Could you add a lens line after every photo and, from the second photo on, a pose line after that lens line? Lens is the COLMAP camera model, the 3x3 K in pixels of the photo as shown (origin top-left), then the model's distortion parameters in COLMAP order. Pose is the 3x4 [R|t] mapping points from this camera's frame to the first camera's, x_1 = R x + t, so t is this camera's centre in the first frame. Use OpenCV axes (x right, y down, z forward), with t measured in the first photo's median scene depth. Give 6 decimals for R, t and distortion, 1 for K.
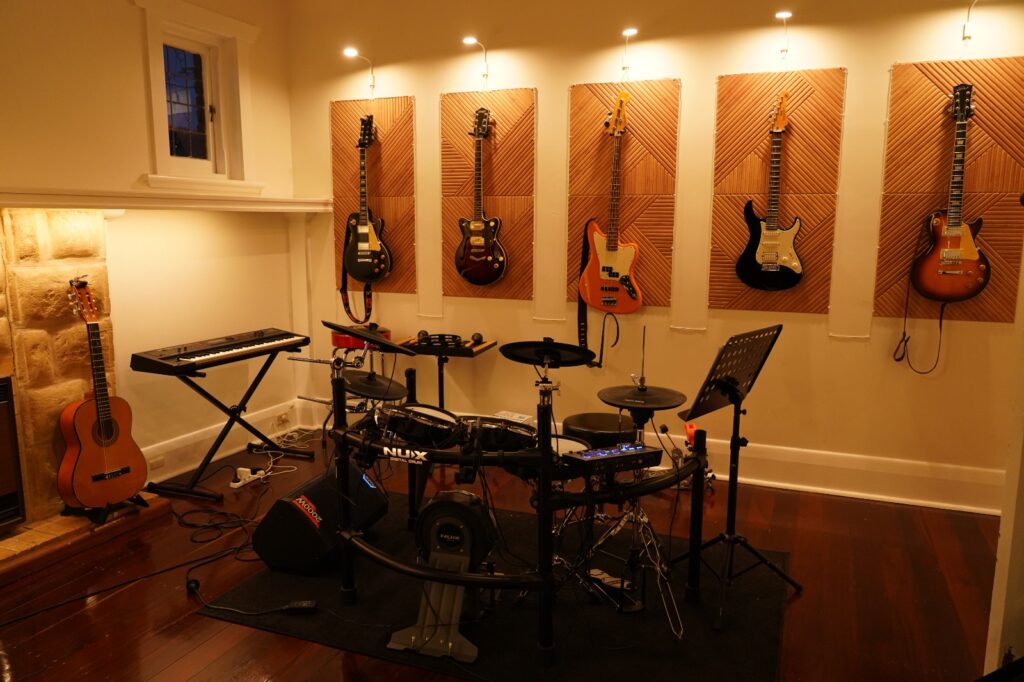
lens RADIAL K [[782.7, 0, 516.5], [0, 782.7, 346.1], [0, 0, 1]] dist [0.002228, 0.010436]
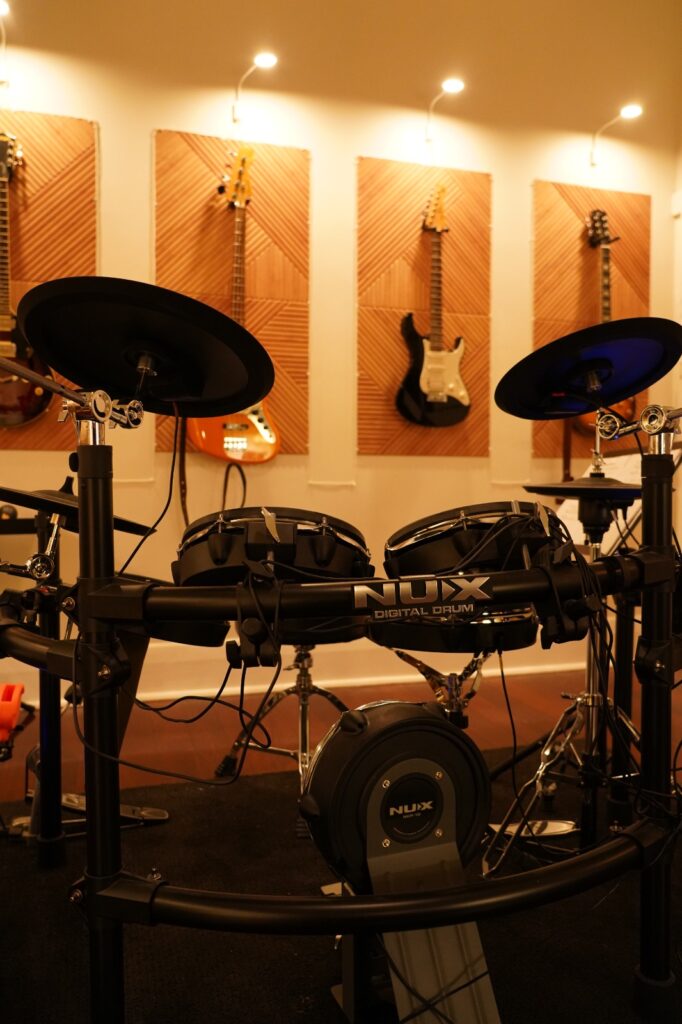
lens RADIAL K [[782.7, 0, 347.7], [0, 782.7, 512.6], [0, 0, 1]] dist [0.002228, 0.010436]
pose [[0.774657, -0.023435, 0.631947, -0.242264], [0.107004, 0.989761, -0.094464, 0.077994], [-0.623263, 0.140797, 0.769233, 0.431537]]
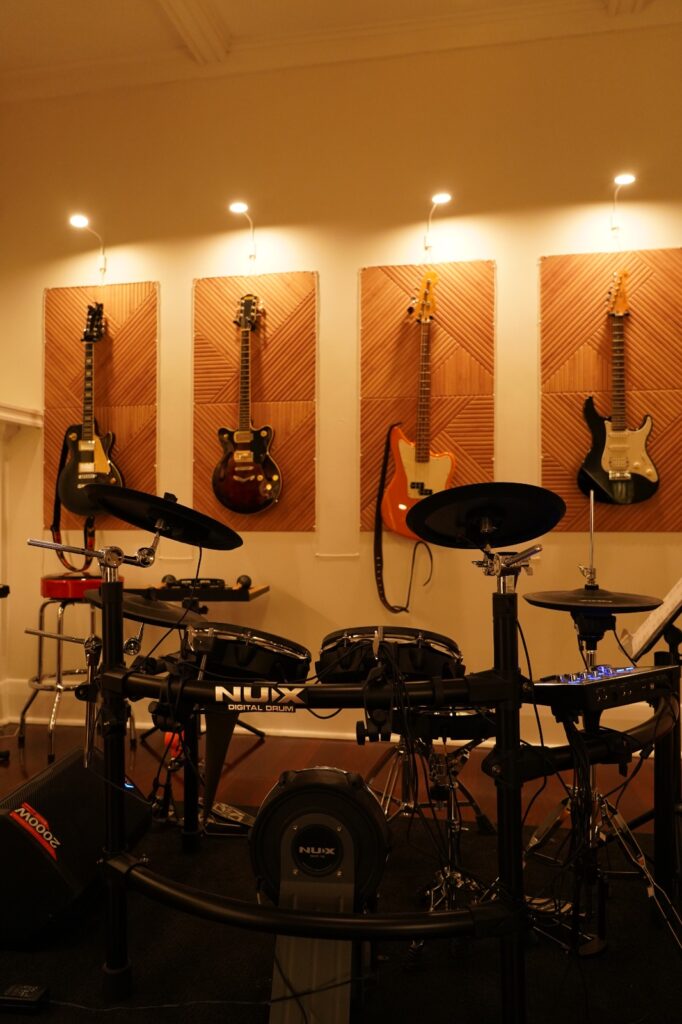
lens RADIAL K [[782.7, 0, 347.7], [0, 782.7, 512.6], [0, 0, 1]] dist [0.002228, 0.010436]
pose [[0.979692, -0.003167, 0.200481, -0.113560], [0.038488, 0.984252, -0.172528, 0.064499], [-0.196778, 0.176741, 0.964386, 0.256589]]
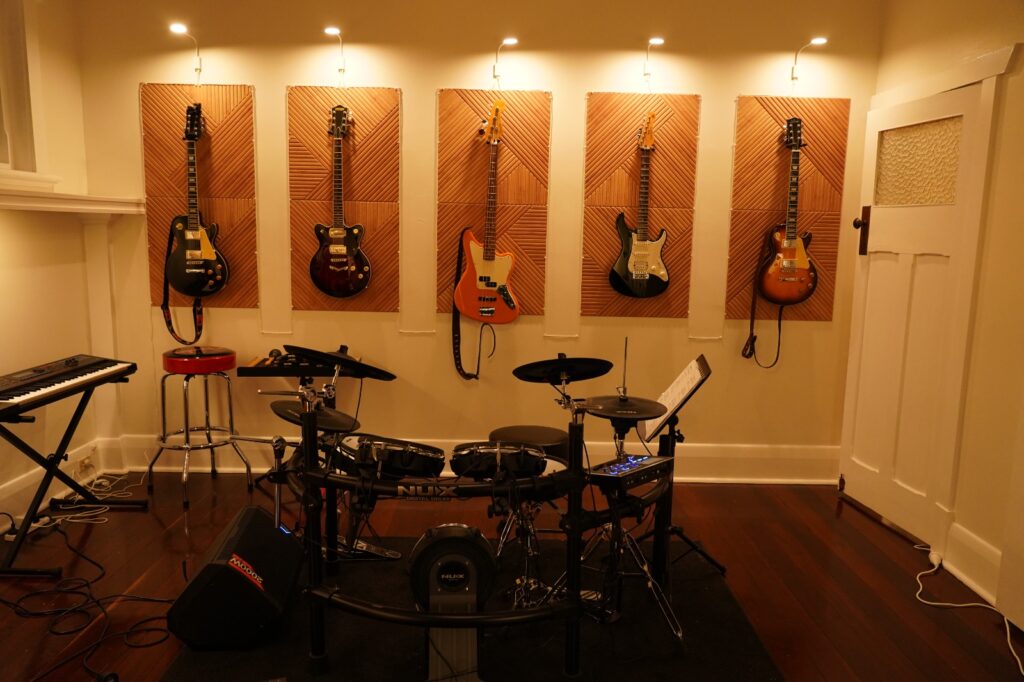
lens RADIAL K [[770.3, 0, 523.4], [0, 770.3, 347.7], [0, 0, 1]] dist [0.002816, 0.004238]
pose [[0.921379, -0.044161, 0.386147, -0.220543], [0.045970, 0.998932, 0.004552, -0.014097], [-0.385936, 0.013557, 0.922426, 0.089232]]
